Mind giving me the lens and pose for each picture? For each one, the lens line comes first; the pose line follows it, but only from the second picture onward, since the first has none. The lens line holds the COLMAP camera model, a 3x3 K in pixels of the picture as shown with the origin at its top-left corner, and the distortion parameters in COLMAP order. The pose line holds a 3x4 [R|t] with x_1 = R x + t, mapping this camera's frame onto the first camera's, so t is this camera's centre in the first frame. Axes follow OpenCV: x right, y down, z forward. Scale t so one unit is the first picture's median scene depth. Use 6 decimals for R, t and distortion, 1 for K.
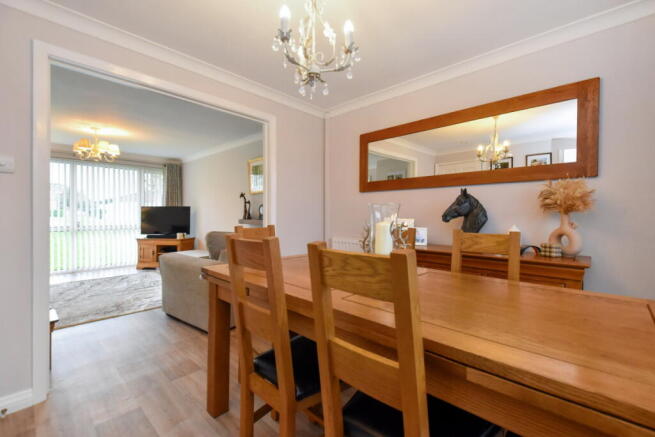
lens RADIAL K [[275.6, 0, 328.0], [0, 275.6, 214.2], [0, 0, 1]] dist [0.004121, -0.000042]
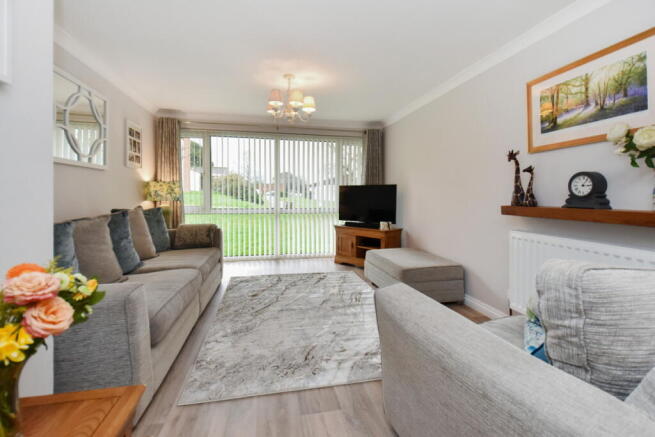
lens RADIAL K [[291.1, 0, 325.5], [0, 291.1, 208.4], [0, 0, 1]] dist [0.002846, -0.000331]
pose [[0.802898, 0.028655, -0.595427, -0.226533], [-0.003082, 0.999030, 0.043923, 0.001612], [0.596108, -0.033431, 0.802208, 0.328997]]
